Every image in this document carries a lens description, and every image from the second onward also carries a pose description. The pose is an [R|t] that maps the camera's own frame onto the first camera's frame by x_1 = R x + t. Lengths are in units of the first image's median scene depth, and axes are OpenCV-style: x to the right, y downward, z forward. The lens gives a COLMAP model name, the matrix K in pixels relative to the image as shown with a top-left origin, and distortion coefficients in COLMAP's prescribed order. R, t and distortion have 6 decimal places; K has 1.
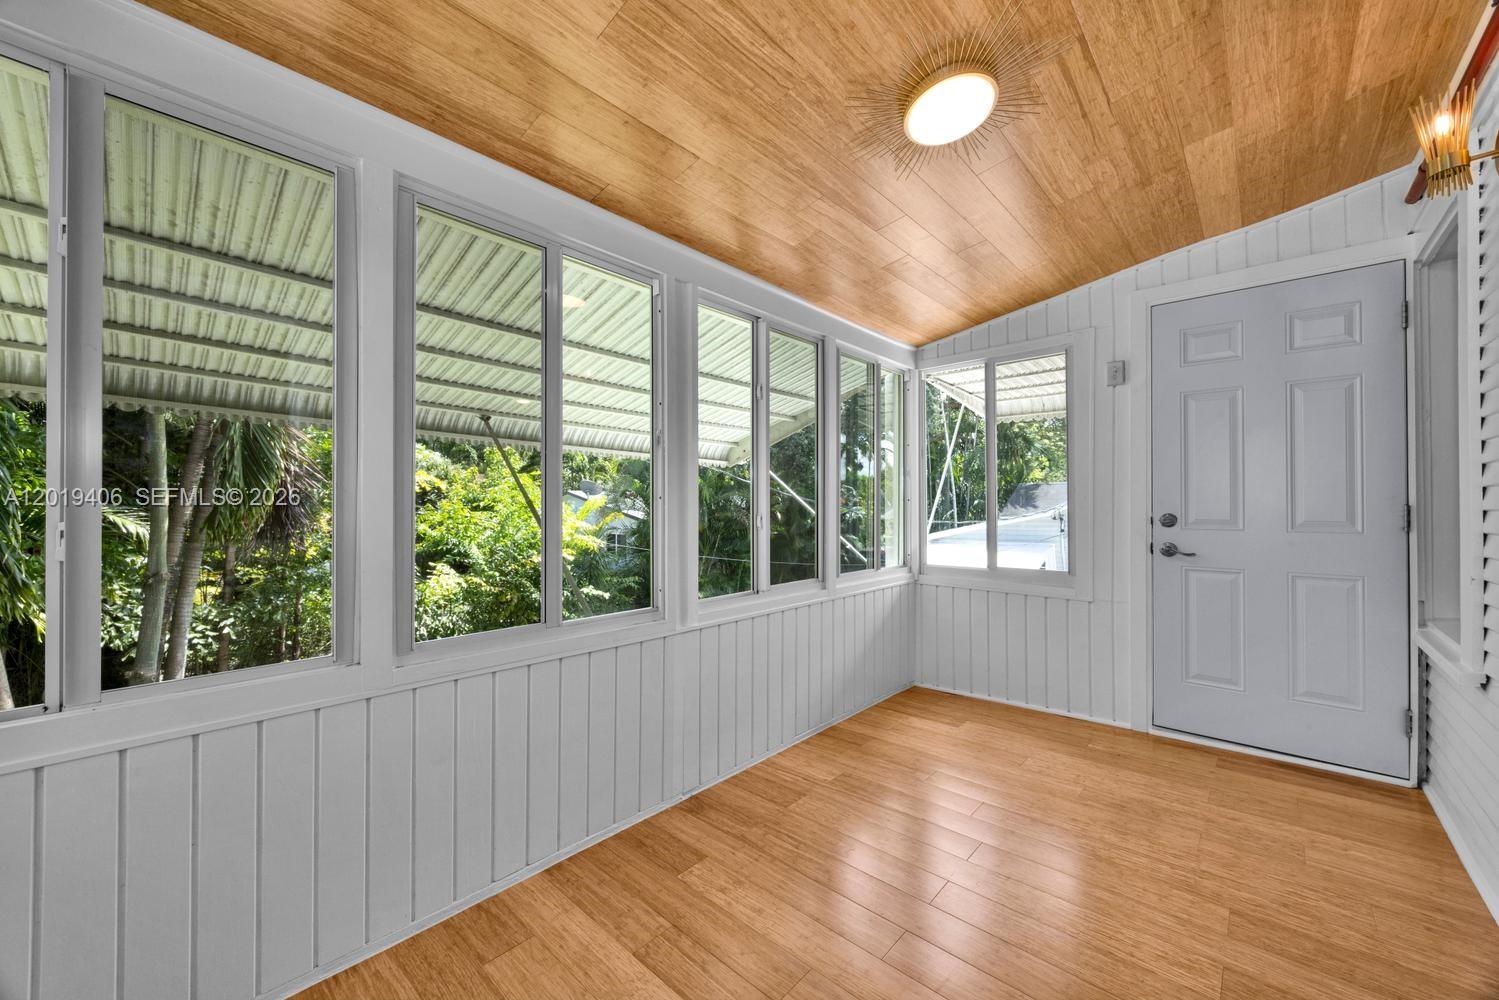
lens RADIAL K [[574.1, 0, 748.2], [0, 574.1, 501.0], [0, 0, 1]] dist [0.009144, -0.000105]
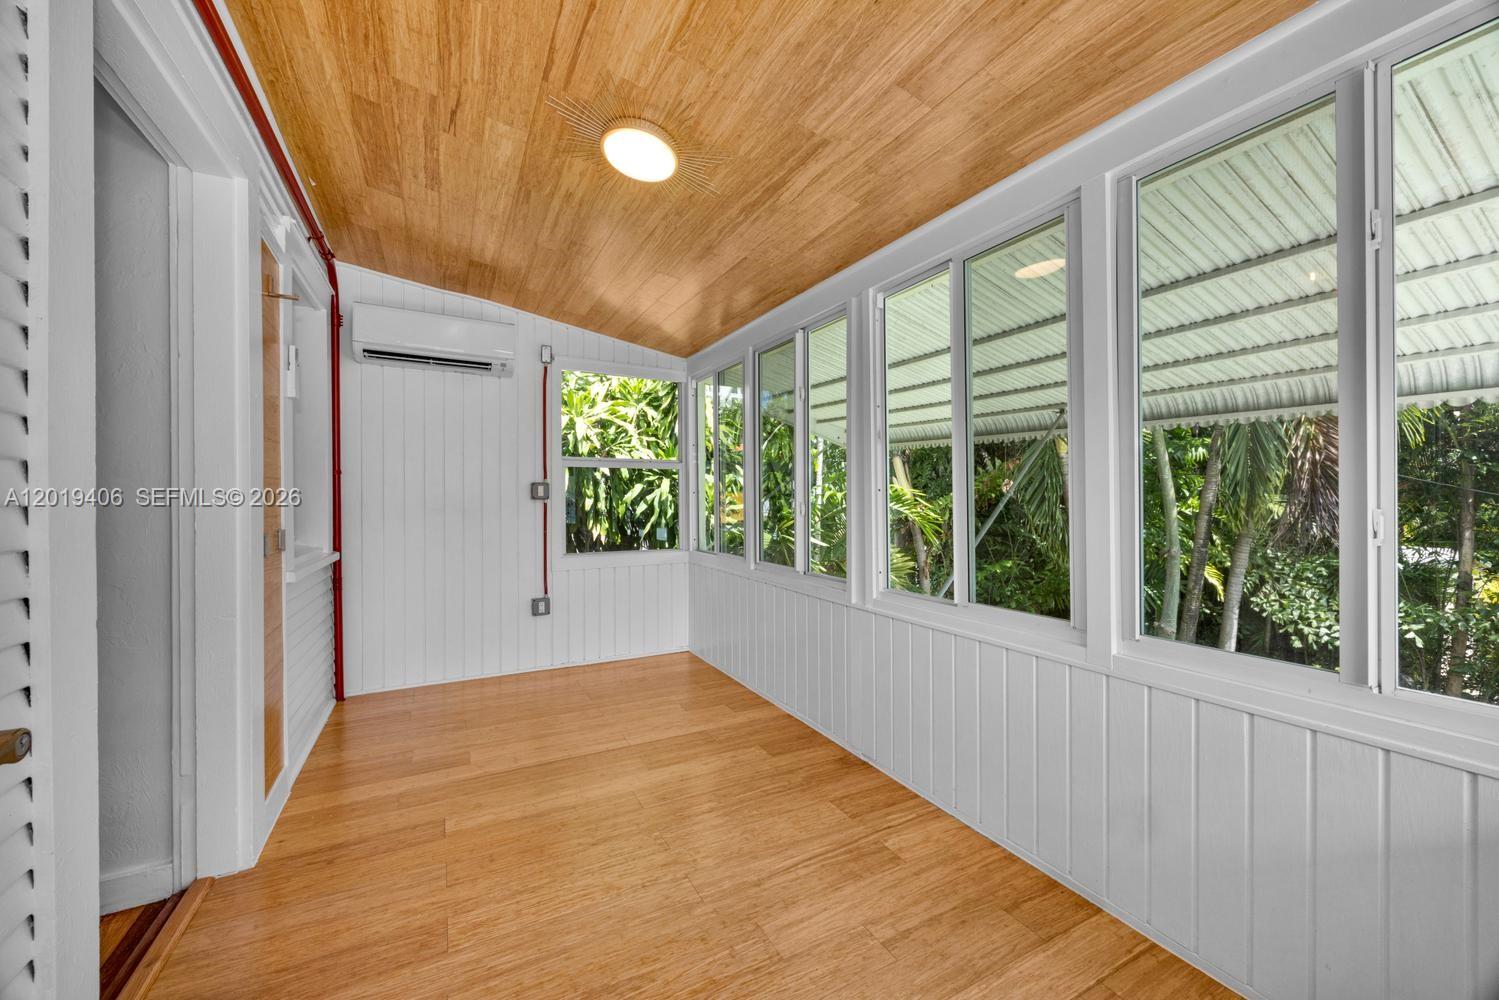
lens RADIAL K [[574.1, 0, 748.9], [0, 574.1, 503.2], [0, 0, 1]] dist [0.009144, -0.000105]
pose [[-0.345807, 0.004428, -0.938295, 0.946255], [0.012779, 0.999918, 0.000009, 0.016909], [0.938219, -0.011987, -0.345835, 1.108164]]
